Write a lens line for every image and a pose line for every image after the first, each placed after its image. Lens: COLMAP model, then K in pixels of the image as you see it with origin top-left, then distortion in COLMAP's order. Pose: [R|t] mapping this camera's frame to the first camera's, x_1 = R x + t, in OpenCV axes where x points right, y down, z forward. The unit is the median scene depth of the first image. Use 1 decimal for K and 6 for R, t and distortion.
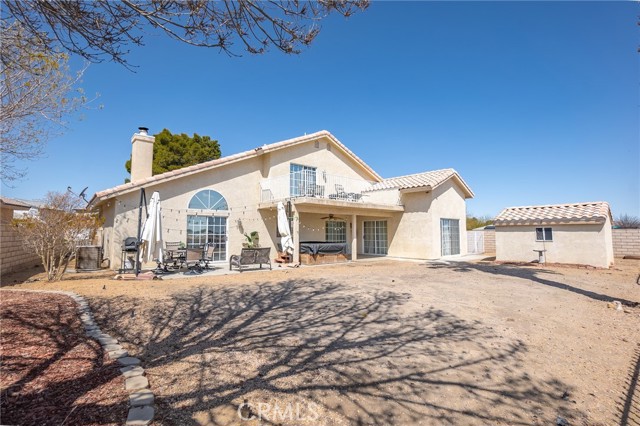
lens RADIAL K [[298.6, 0, 318.8], [0, 298.6, 212.8], [0, 0, 1]] dist [-0.038648, -0.000676]
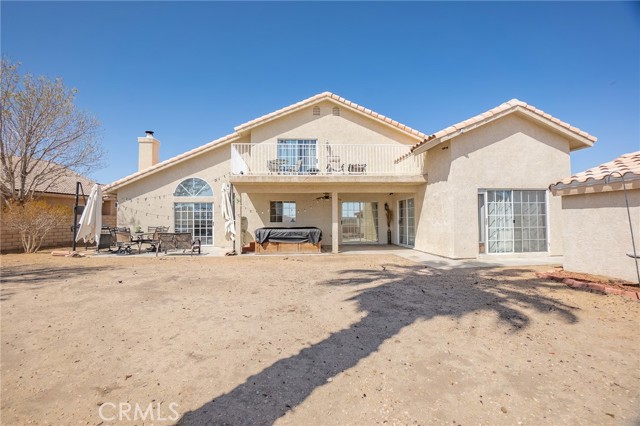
lens RADIAL K [[283.2, 0, 318.1], [0, 283.2, 214.8], [0, 0, 1]] dist [-0.035770, 0.003129]
pose [[0.806685, -0.018721, -0.590686, 0.559514], [0.049692, 0.998107, 0.036230, 0.038824], [0.588889, -0.058579, 0.806088, 0.426995]]
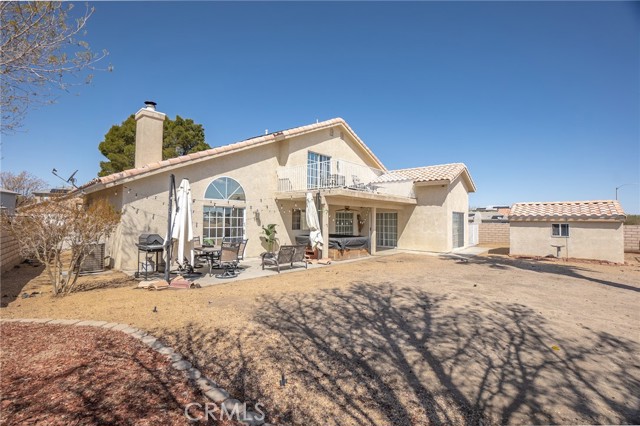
lens RADIAL K [[283.2, 0, 318.9], [0, 283.2, 214.6], [0, 0, 1]] dist [-0.035770, 0.003129]
pose [[0.992827, 0.013437, 0.118800, -0.185294], [-0.019318, 0.998636, 0.048498, -0.012196], [-0.117987, -0.050445, 0.991733, 0.117506]]
